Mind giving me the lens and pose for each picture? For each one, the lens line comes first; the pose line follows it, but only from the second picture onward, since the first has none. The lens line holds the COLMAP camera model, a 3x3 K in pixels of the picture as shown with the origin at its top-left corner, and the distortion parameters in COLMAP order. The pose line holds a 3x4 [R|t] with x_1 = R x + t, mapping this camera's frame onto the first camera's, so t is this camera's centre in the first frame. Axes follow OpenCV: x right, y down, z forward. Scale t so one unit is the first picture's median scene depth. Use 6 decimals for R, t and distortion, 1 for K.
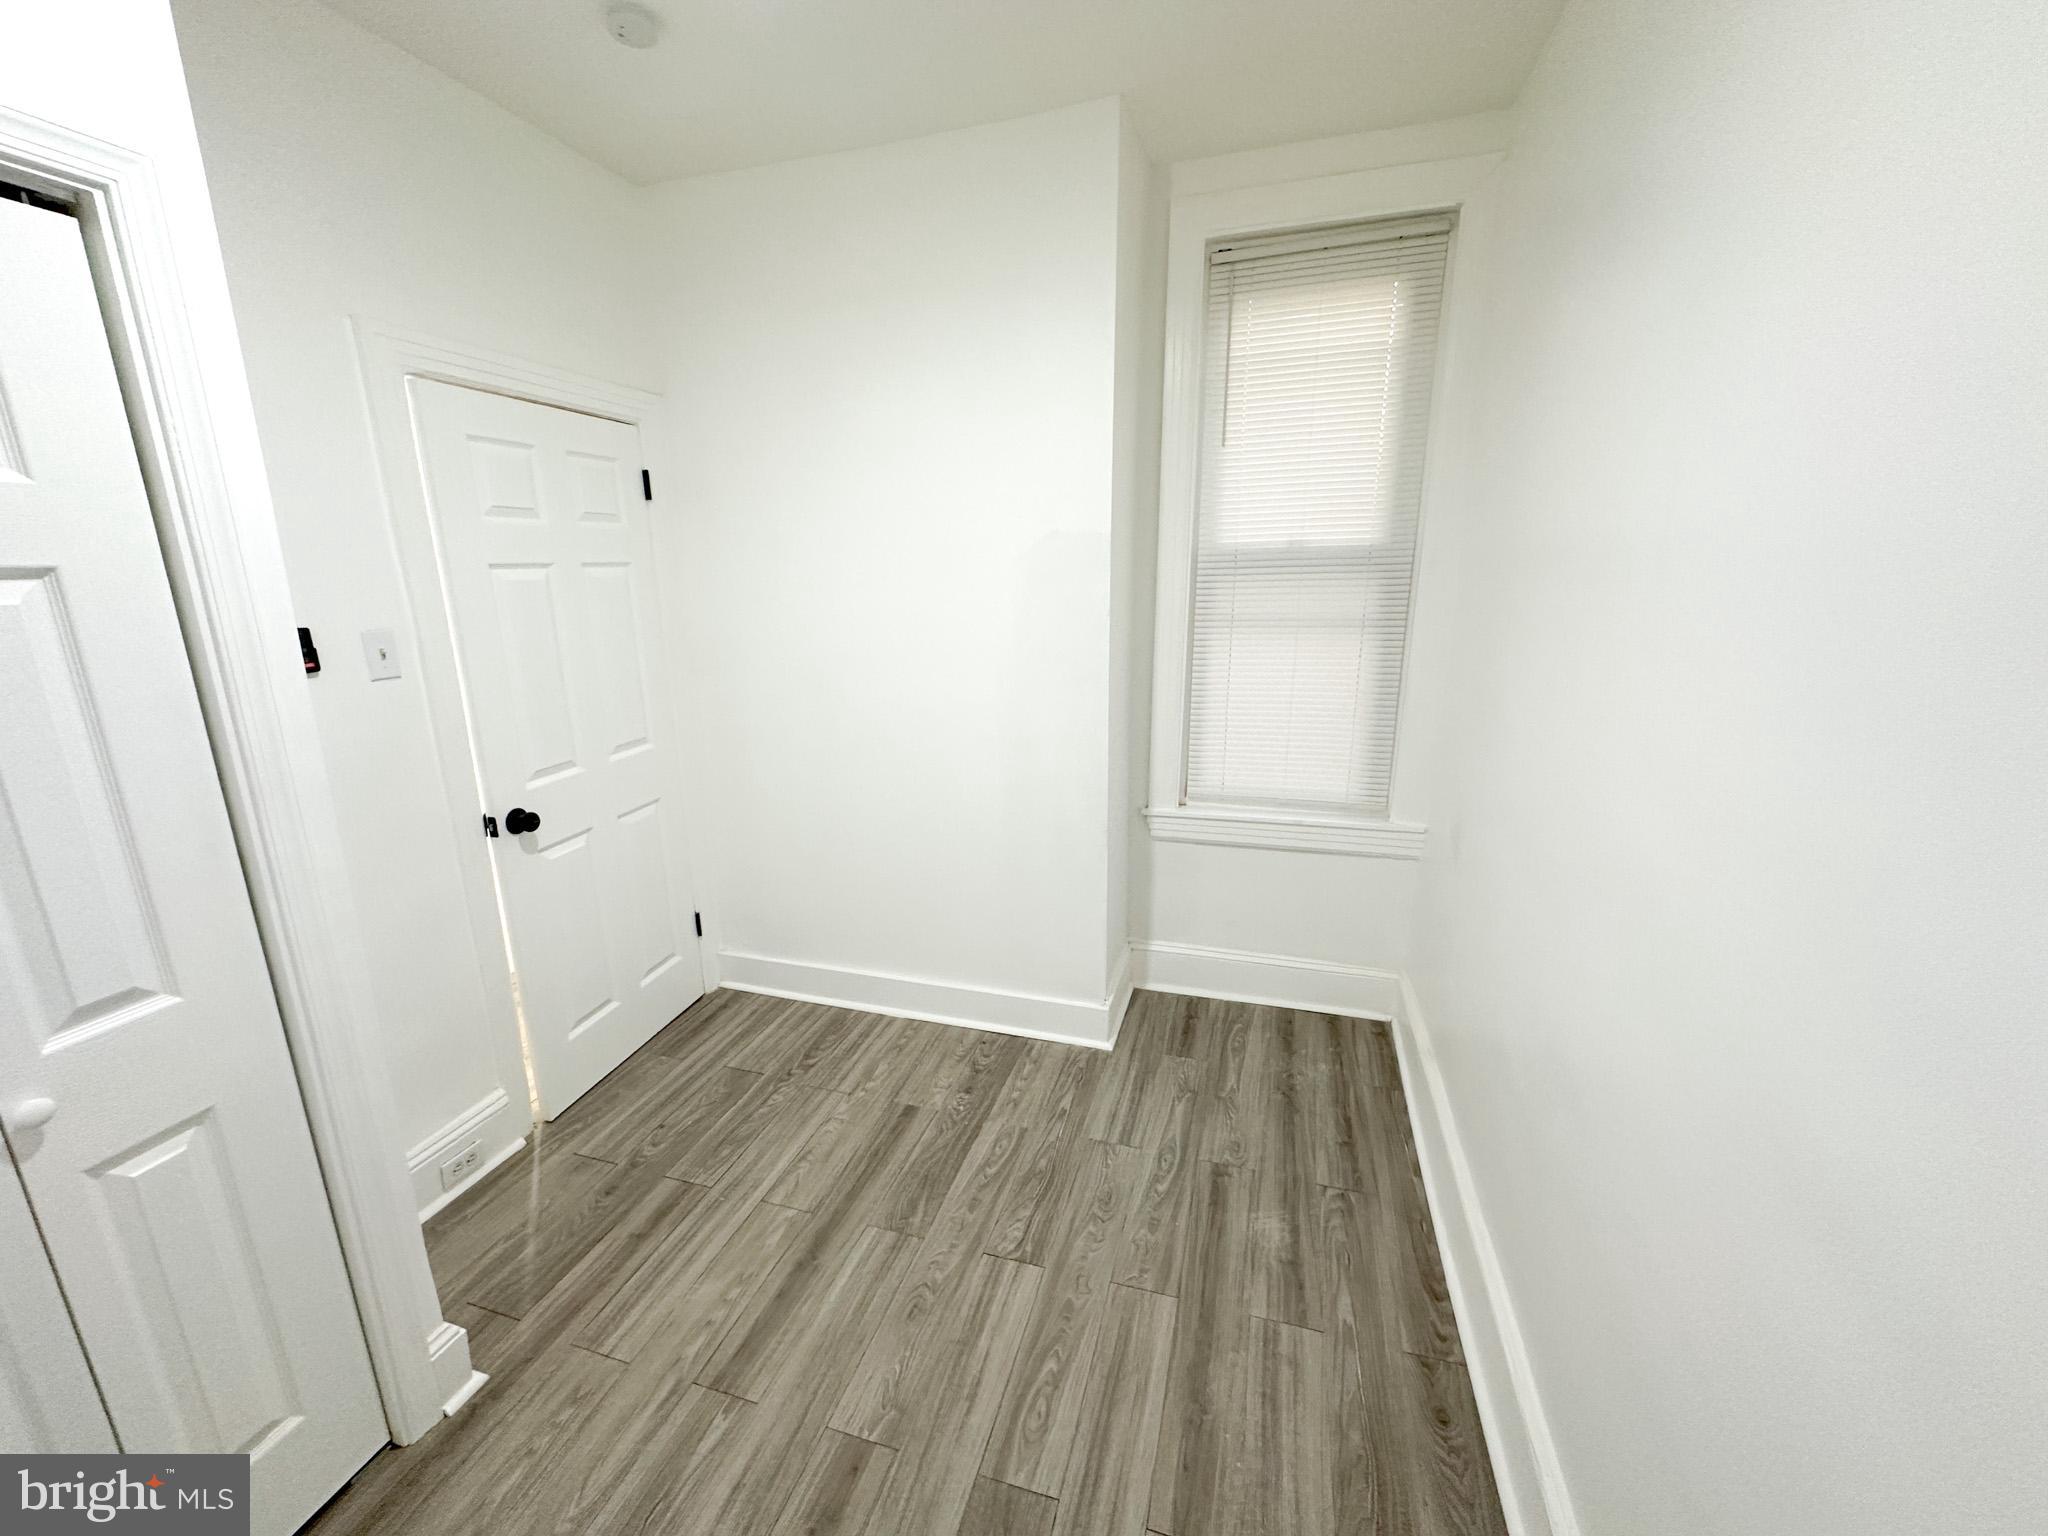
lens RADIAL K [[814.7, 0, 1023.7], [0, 814.7, 766.9], [0, 0, 1]] dist [-0.003963, 0.000997]
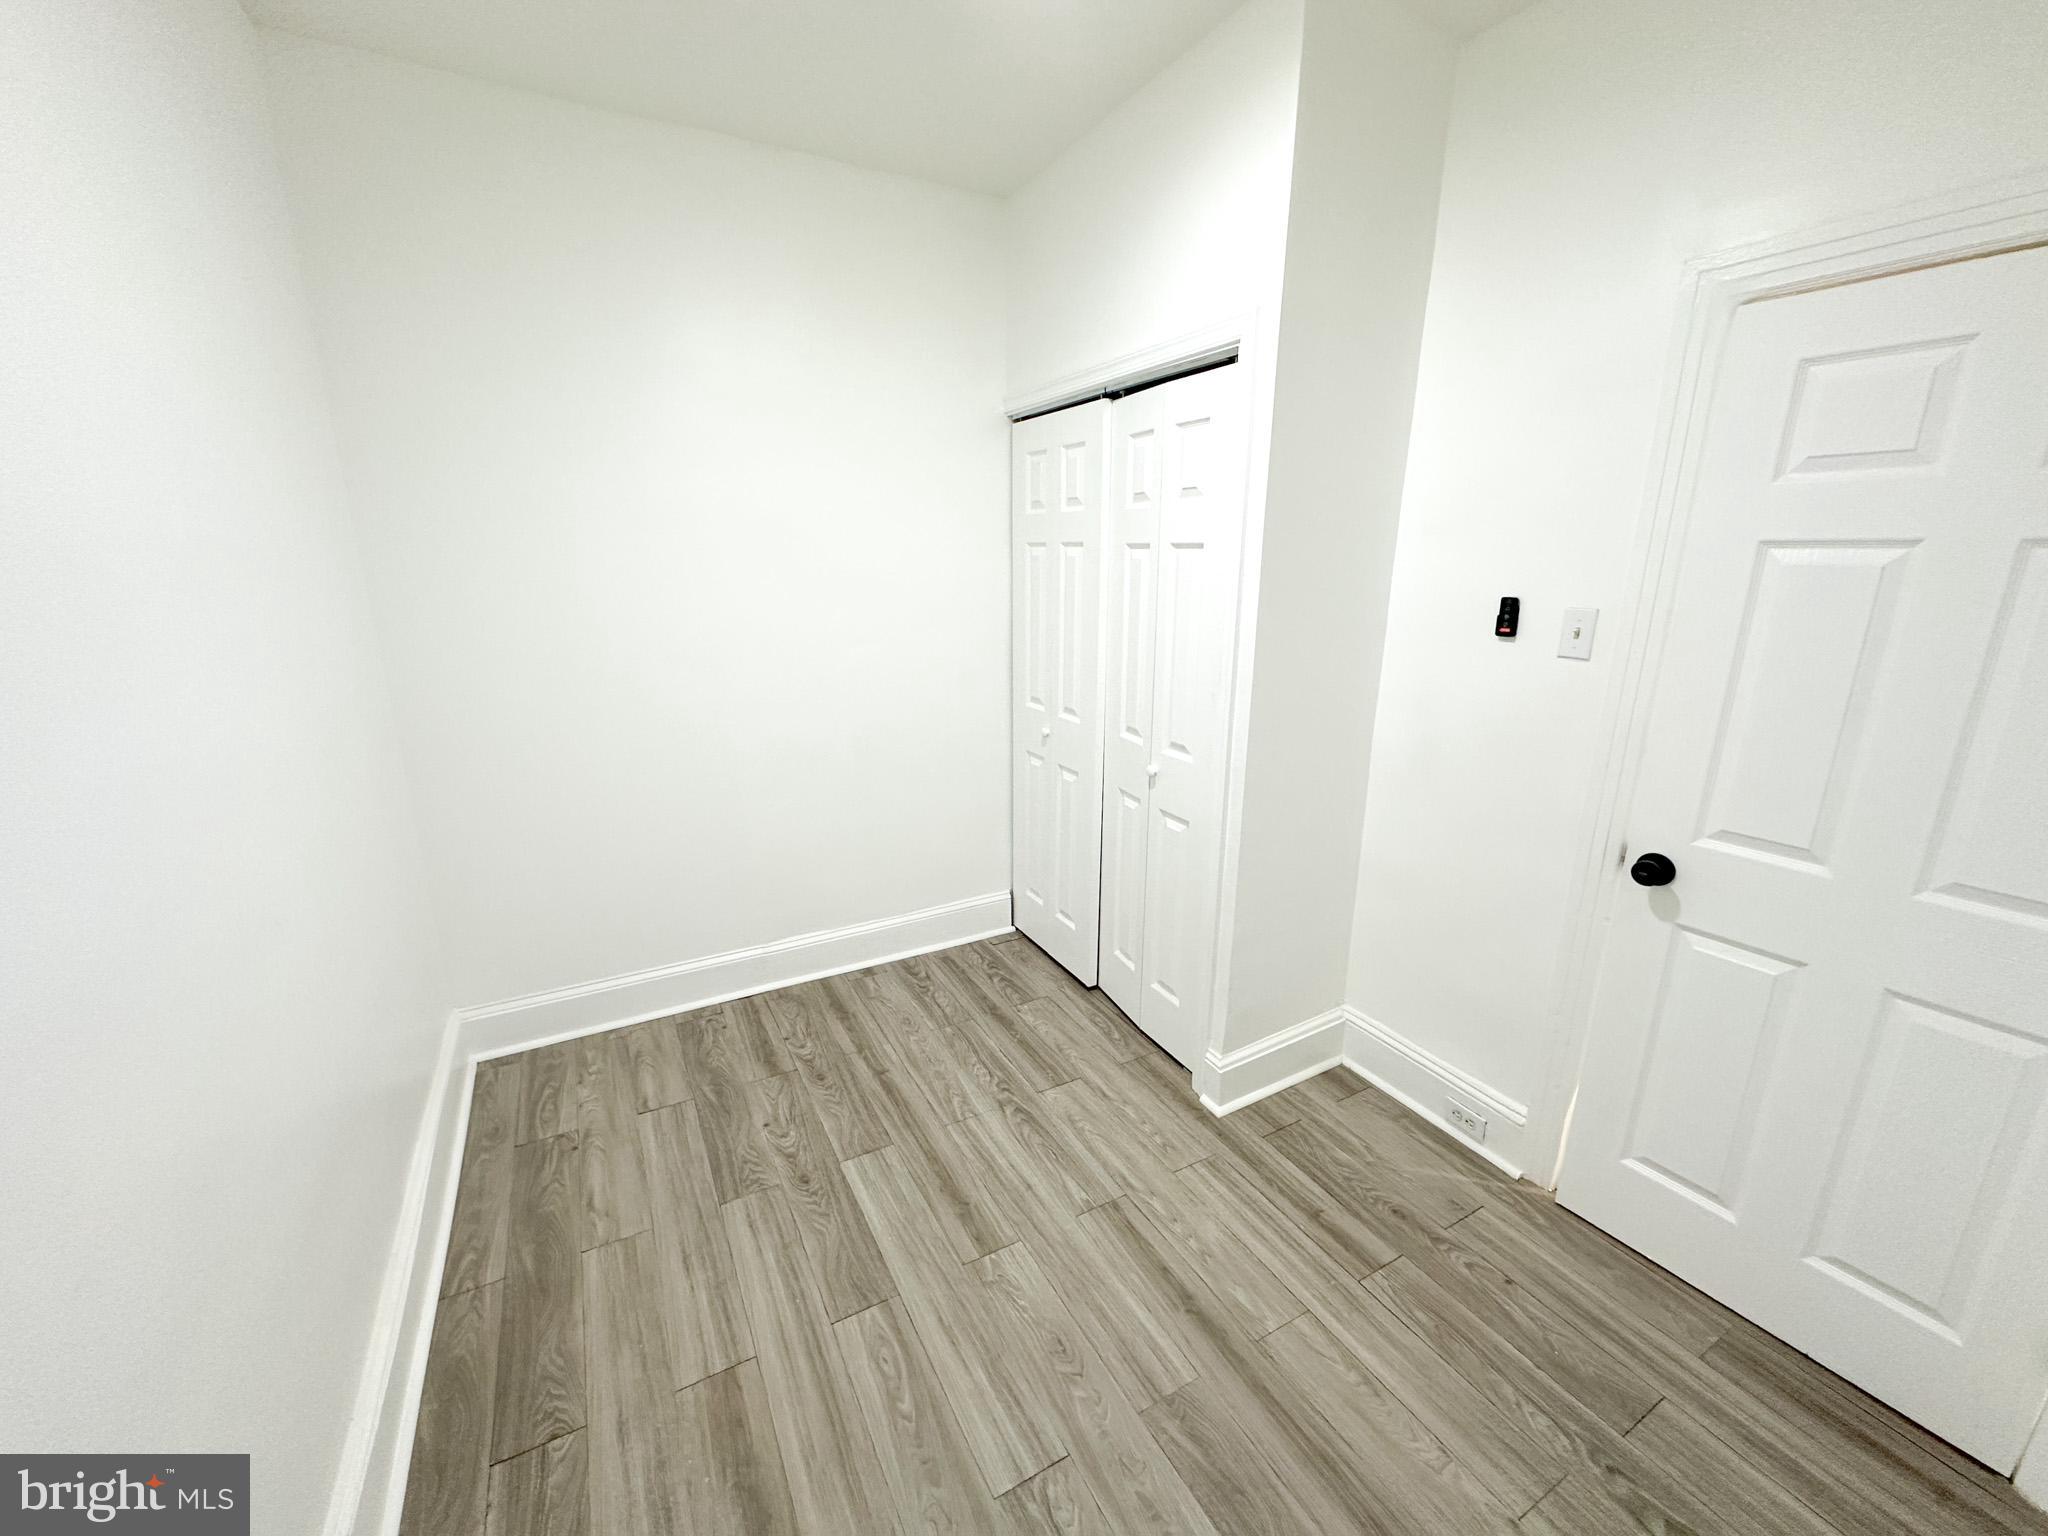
lens RADIAL K [[814.7, 0, 1022.9], [0, 814.7, 767.0], [0, 0, 1]] dist [-0.003963, 0.000997]
pose [[-0.697950, 0.192467, -0.689799, 0.364246], [-0.171234, 0.890420, 0.421701, -0.275256], [0.695374, 0.412443, -0.588511, 1.101660]]
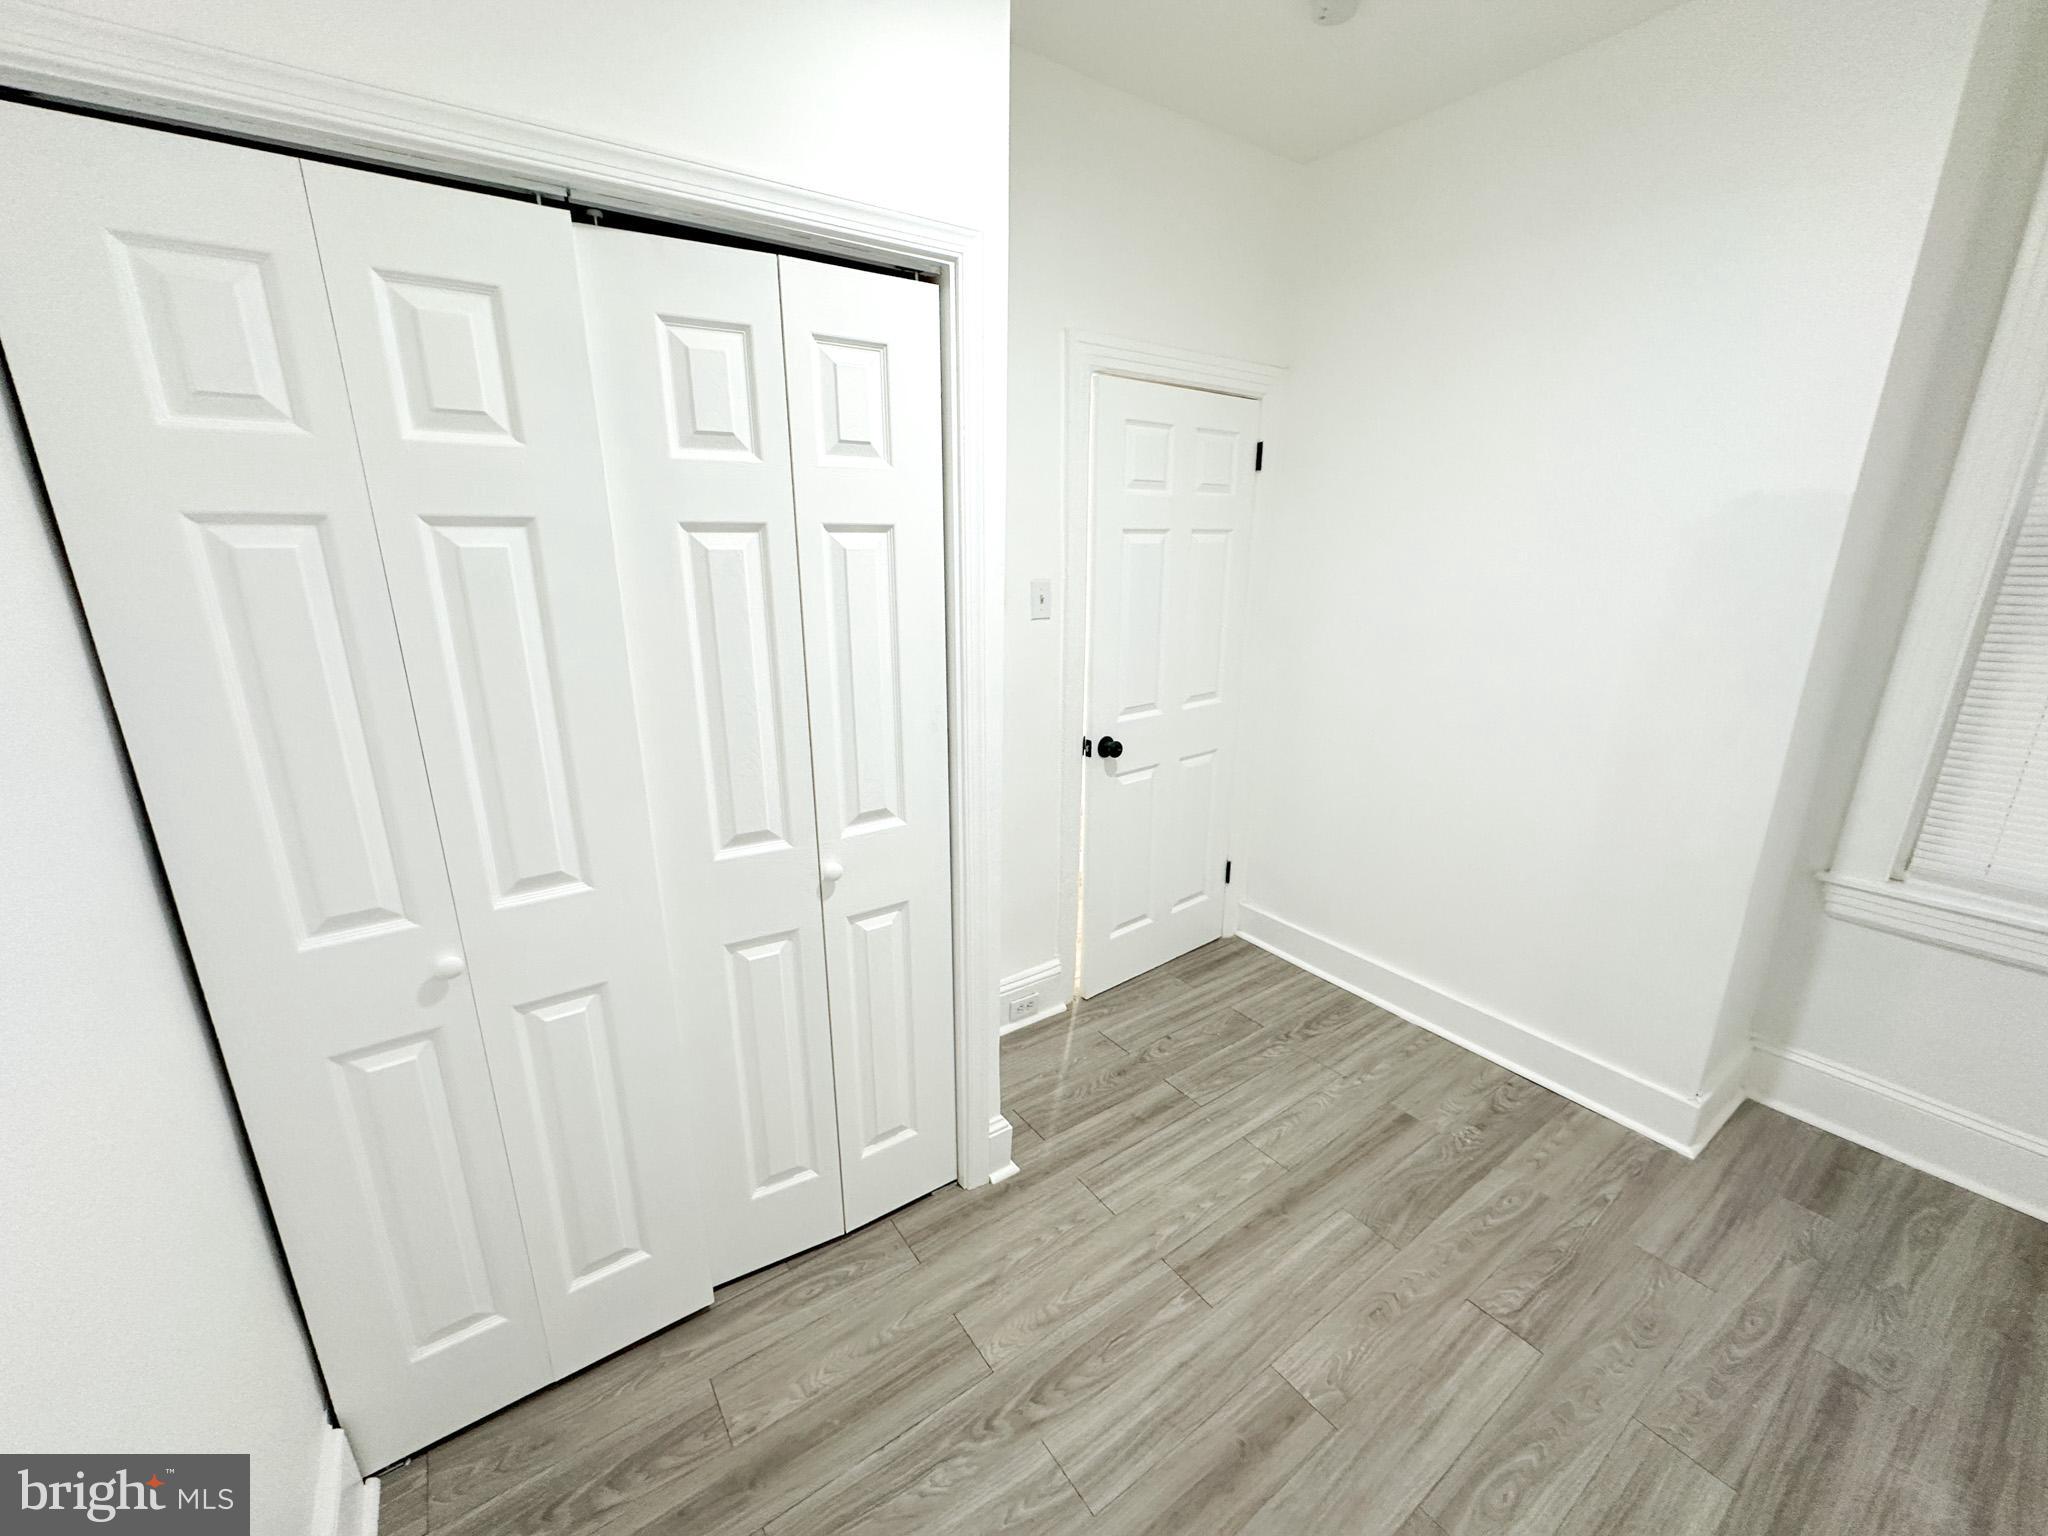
lens RADIAL K [[814.7, 0, 1023.7], [0, 814.7, 767.8], [0, 0, 1]] dist [-0.003963, 0.000997]
pose [[0.790519, 0.178216, -0.585934, -0.014566], [-0.159270, 0.983630, 0.084297, 0.017053], [0.591365, 0.026683, 0.805962, -0.036033]]
